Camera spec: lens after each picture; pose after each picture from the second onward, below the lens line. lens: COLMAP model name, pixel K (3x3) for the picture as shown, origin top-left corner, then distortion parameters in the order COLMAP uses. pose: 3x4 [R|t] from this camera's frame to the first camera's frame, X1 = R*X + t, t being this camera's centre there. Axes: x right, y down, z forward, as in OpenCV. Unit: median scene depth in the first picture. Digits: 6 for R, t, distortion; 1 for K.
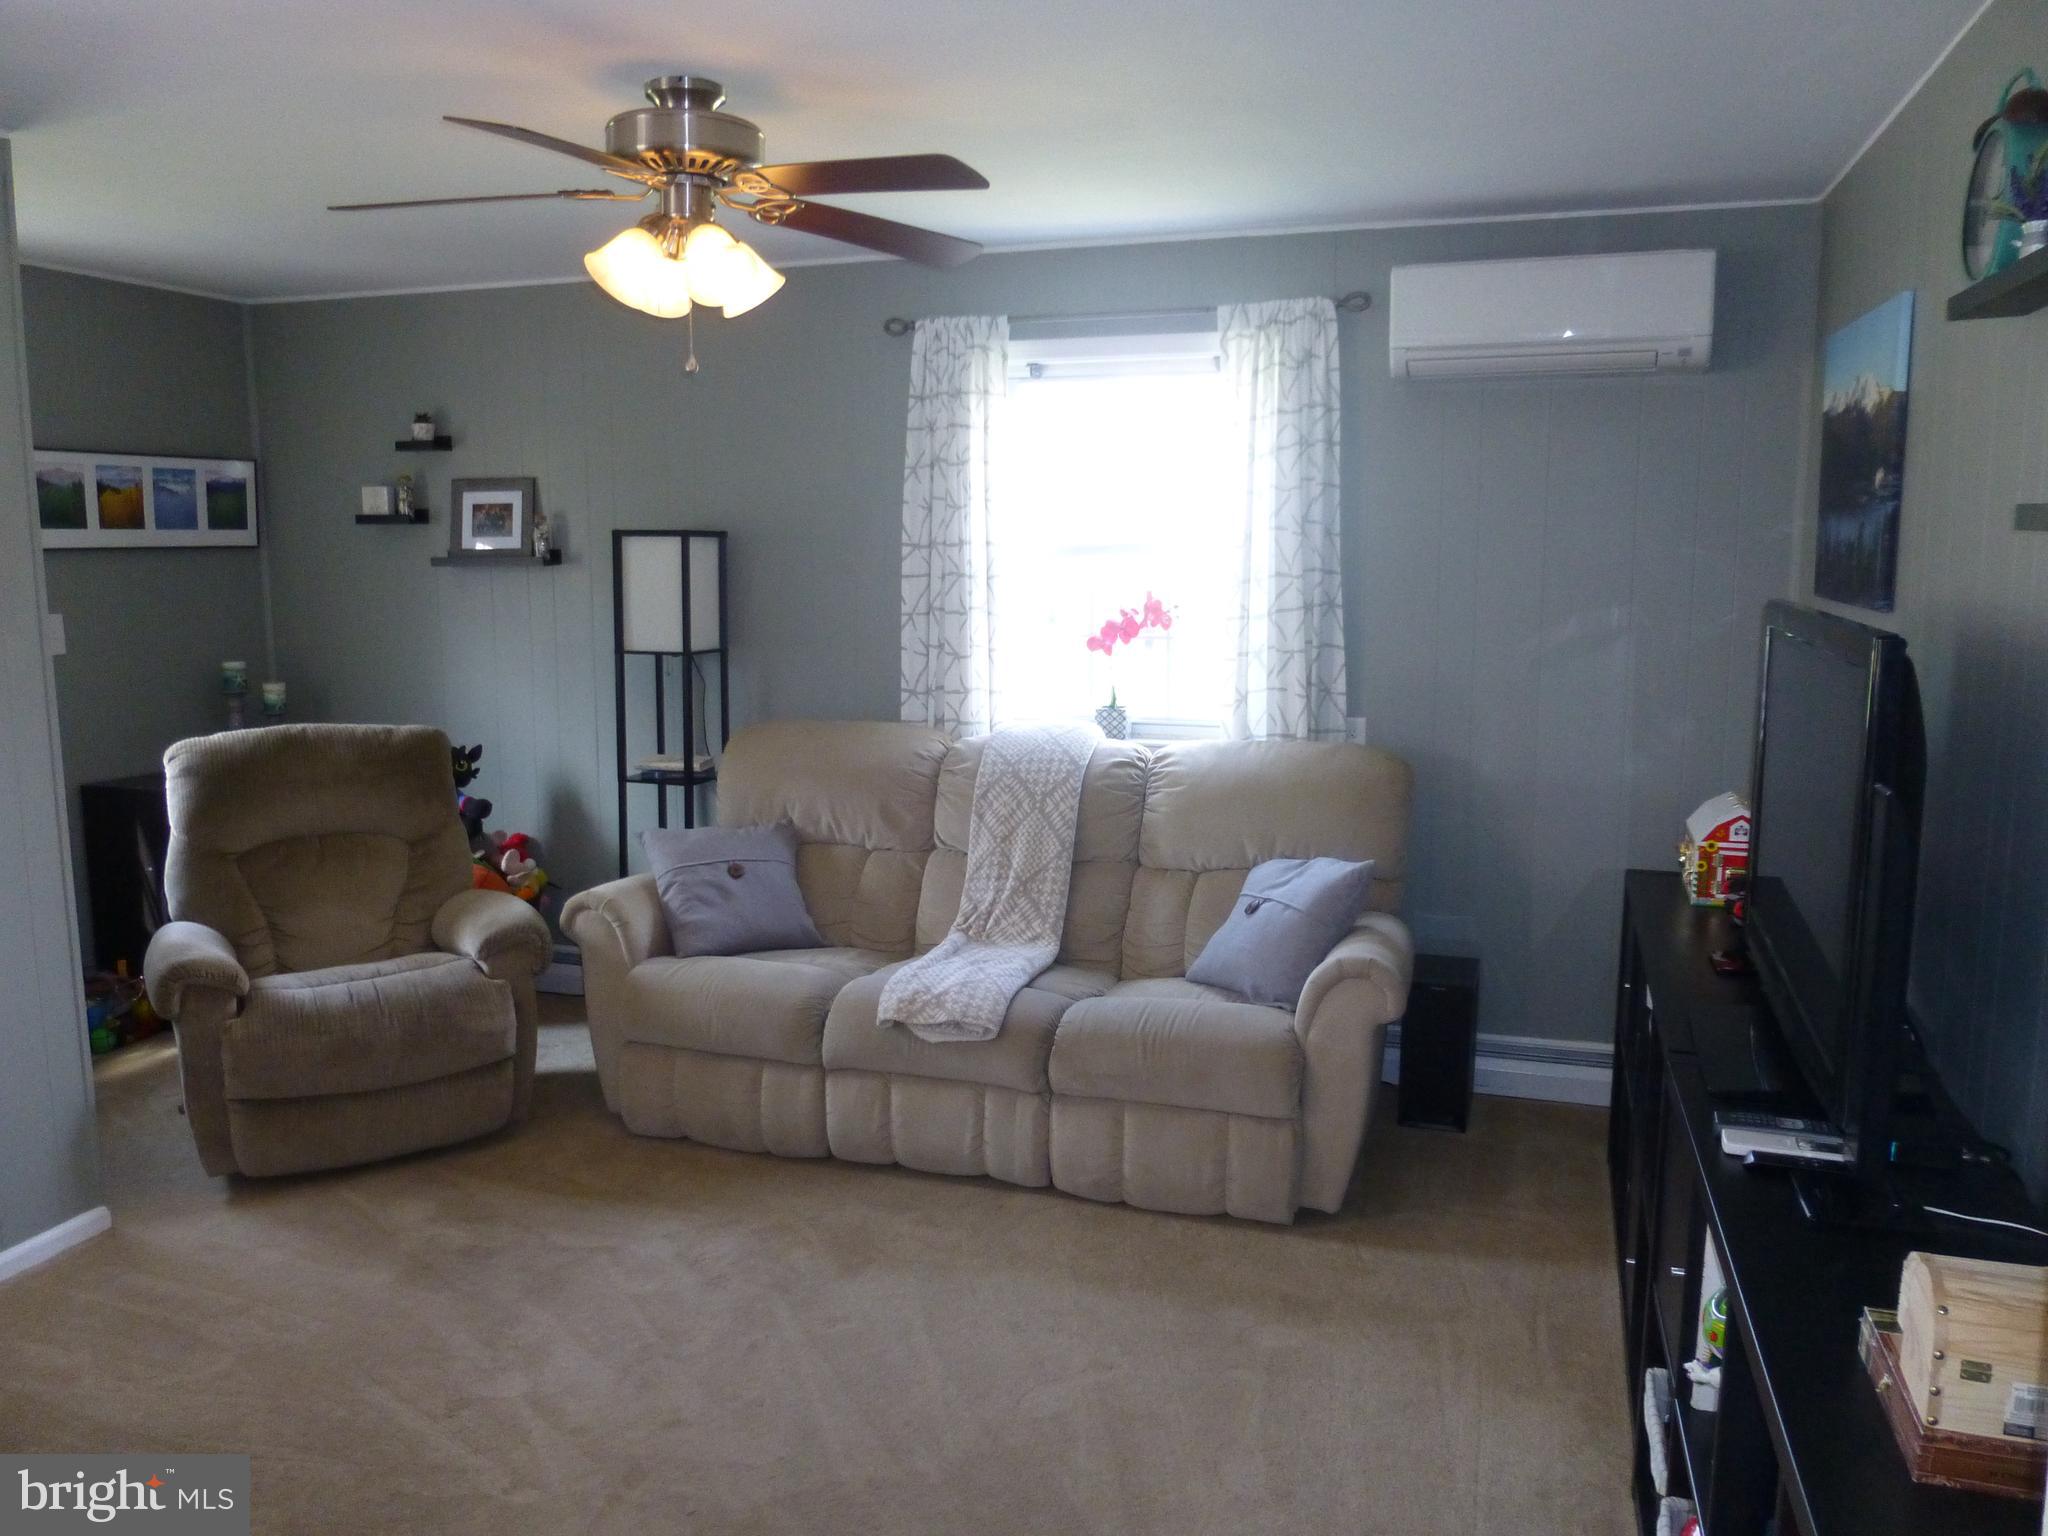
lens RADIAL K [[1588.3, 0, 1024.0], [0, 1588.3, 768.0], [0, 0, 1]] dist [-0.093352, 0.056158]
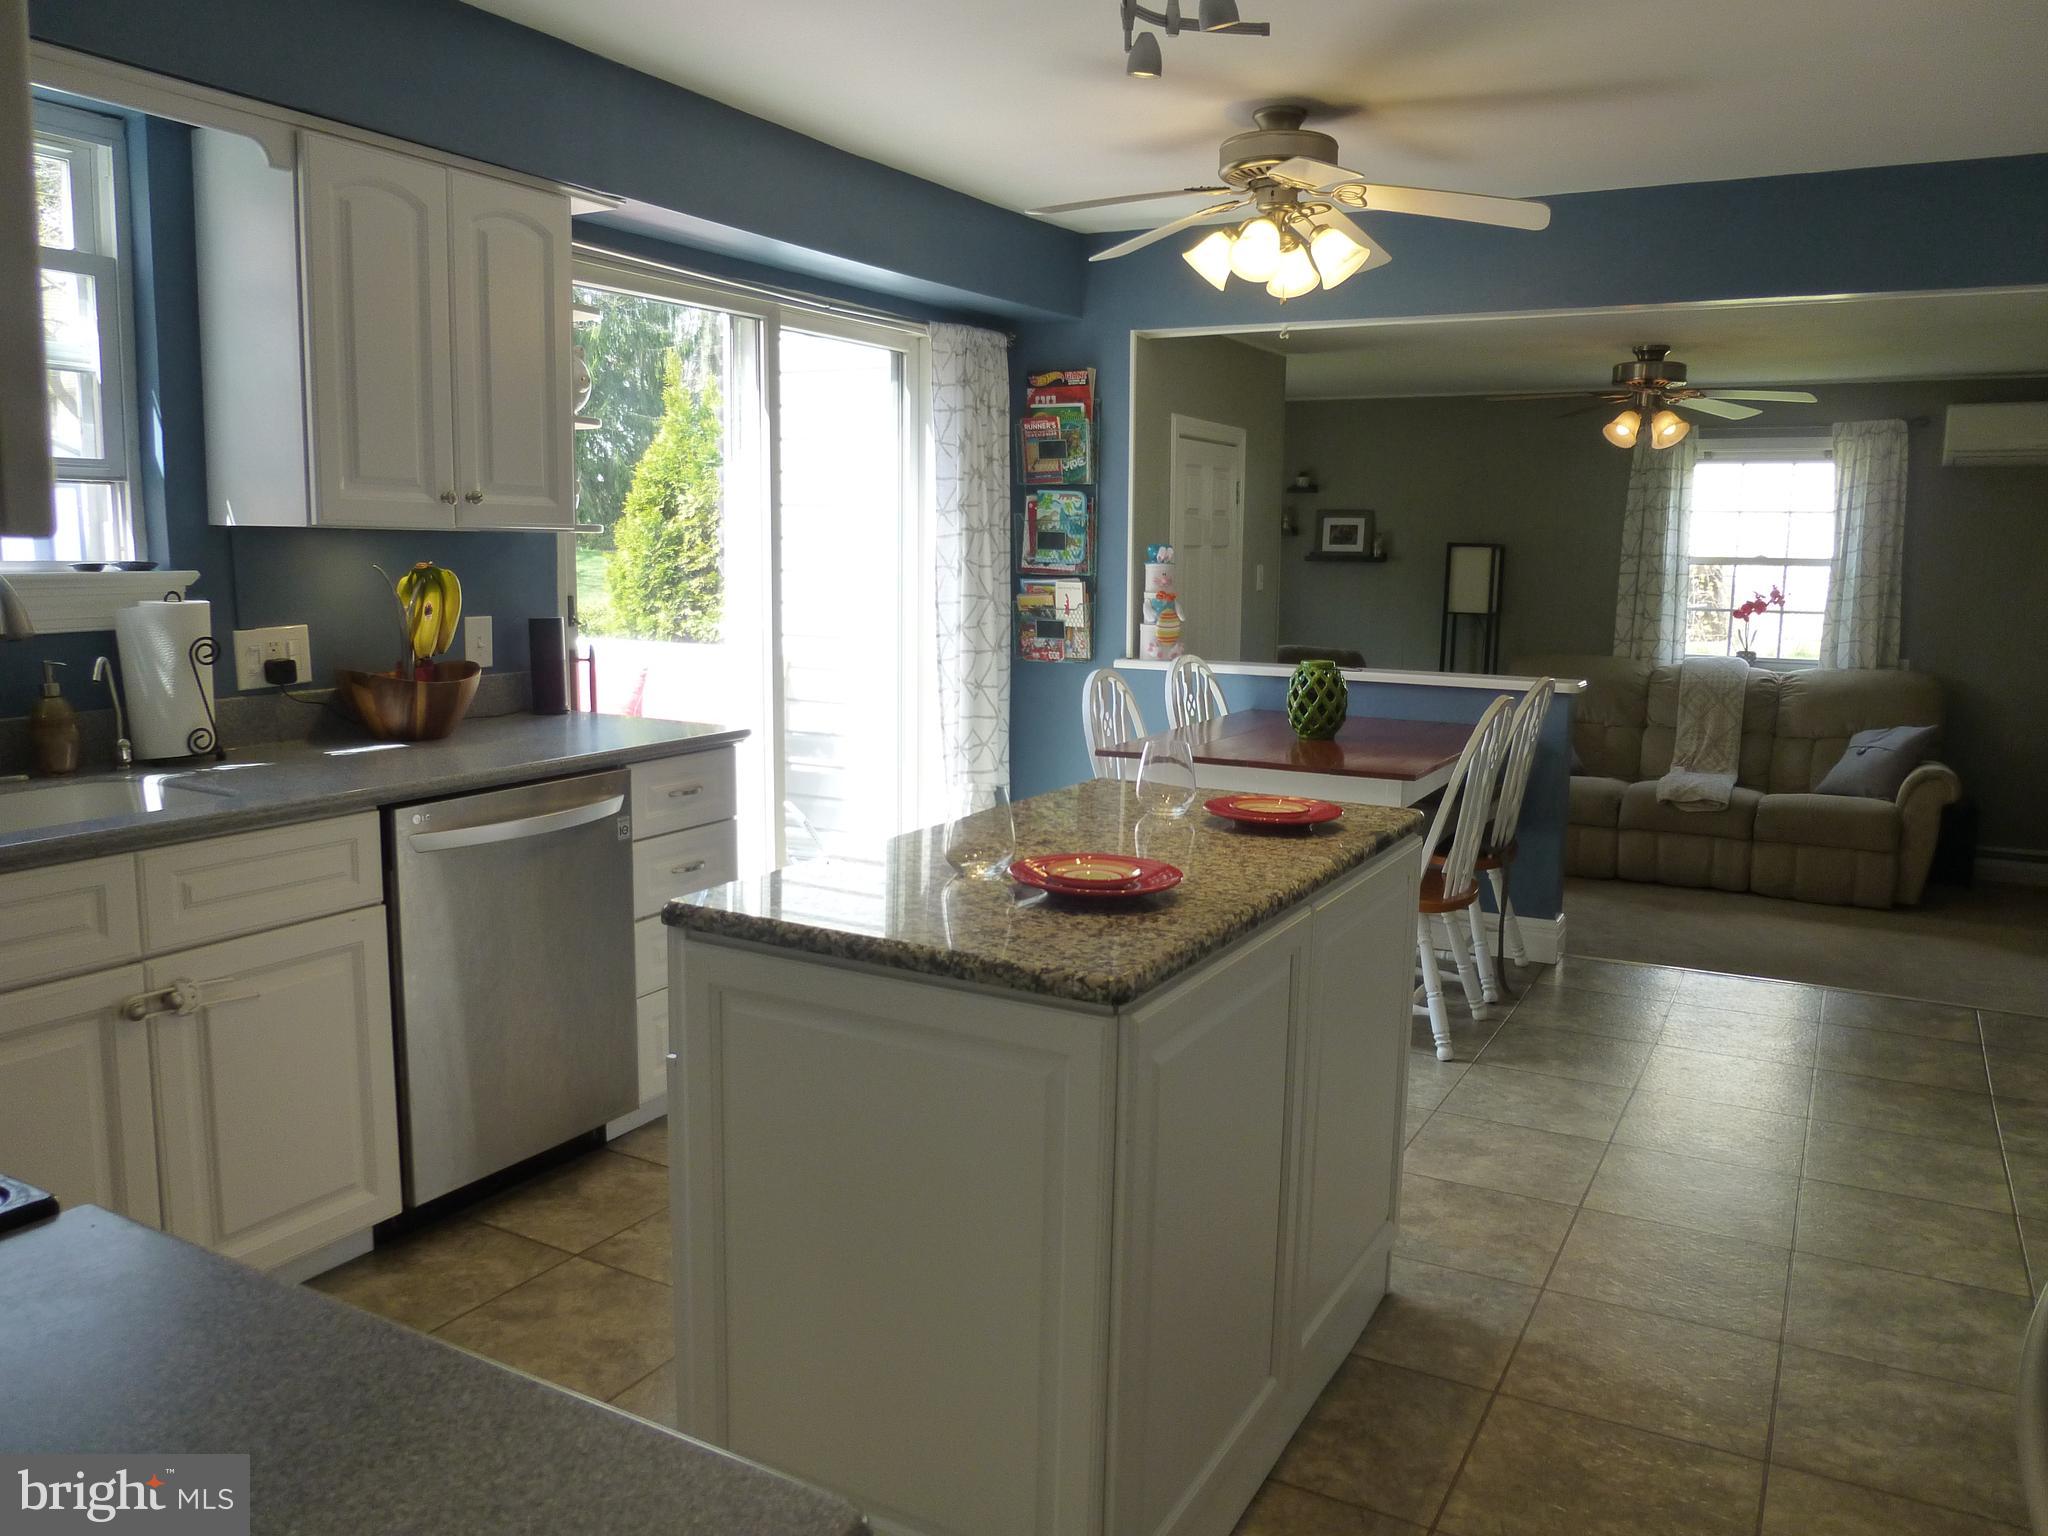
lens RADIAL K [[1533.3, 0, 1031.2], [0, 1533.3, 766.7], [0, 0, 1]] dist [-0.067416, 0.050693]
pose [[0.979757, 0.039217, -0.196314, -0.414497], [-0.038755, 0.999230, 0.006193, 0.117314], [0.196406, 0.001540, 0.980522, -0.841649]]
